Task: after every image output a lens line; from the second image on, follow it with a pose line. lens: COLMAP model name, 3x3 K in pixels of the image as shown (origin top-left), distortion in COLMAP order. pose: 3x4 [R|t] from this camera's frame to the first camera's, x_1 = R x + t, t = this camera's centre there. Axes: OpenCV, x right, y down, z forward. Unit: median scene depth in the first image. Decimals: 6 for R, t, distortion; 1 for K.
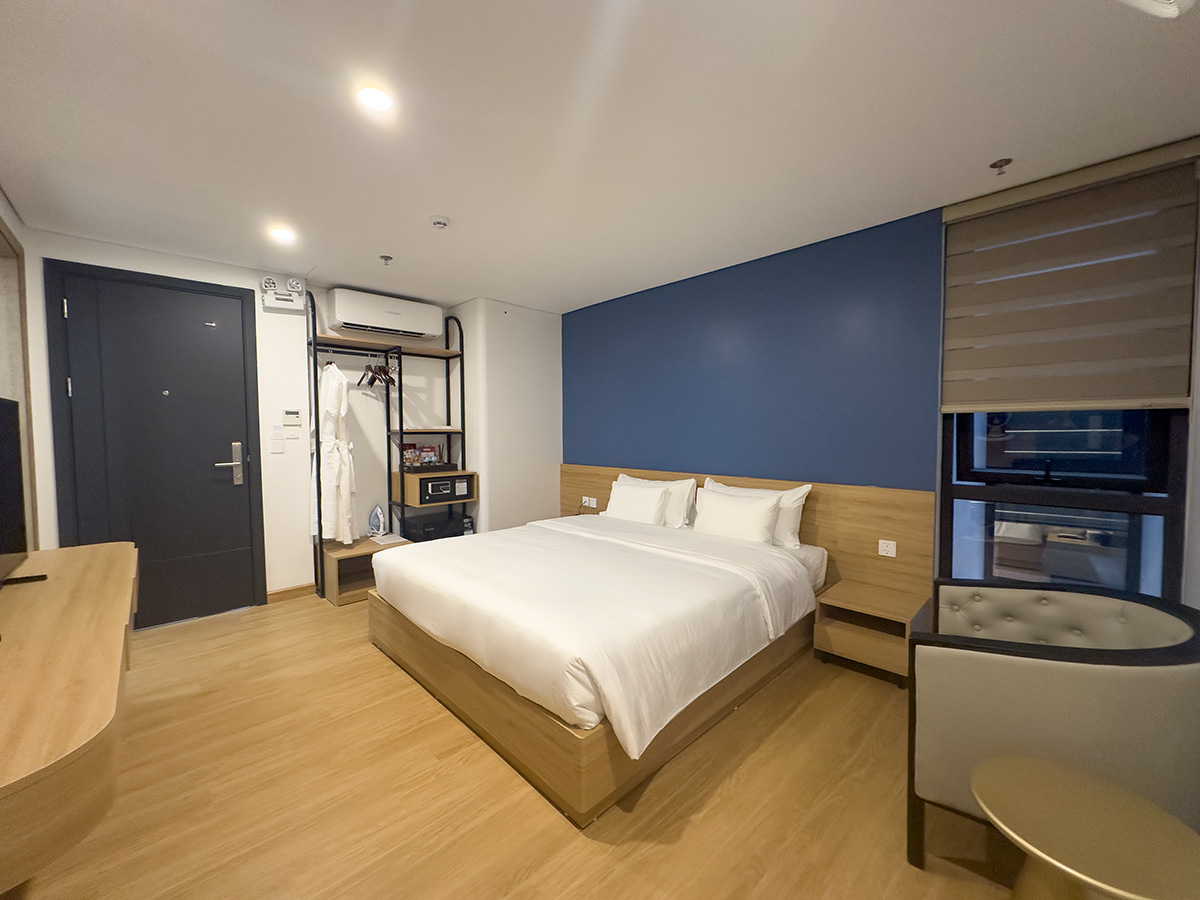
lens RADIAL K [[475.1, 0, 606.7], [0, 475.1, 447.4], [0, 0, 1]] dist [-0.003400, -0.000144]
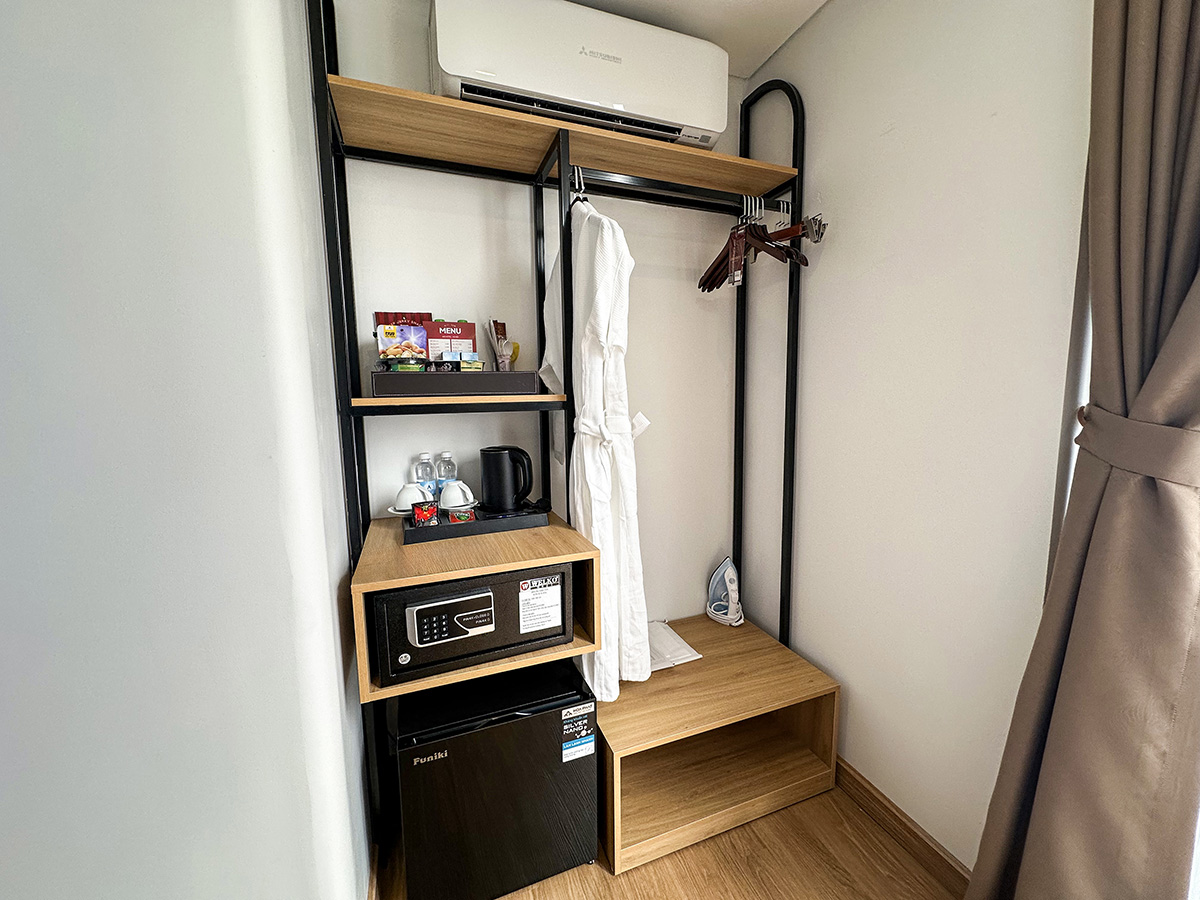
lens RADIAL K [[480.9, 0, 600.0], [0, 480.9, 450.0], [0, 0, 1]] dist [-0.001150, -0.000028]
pose [[0.913310, 0.032544, -0.405963, -0.164361], [0.005130, 0.995804, 0.091369, -0.032018], [0.407233, -0.085531, 0.909311, 0.769936]]
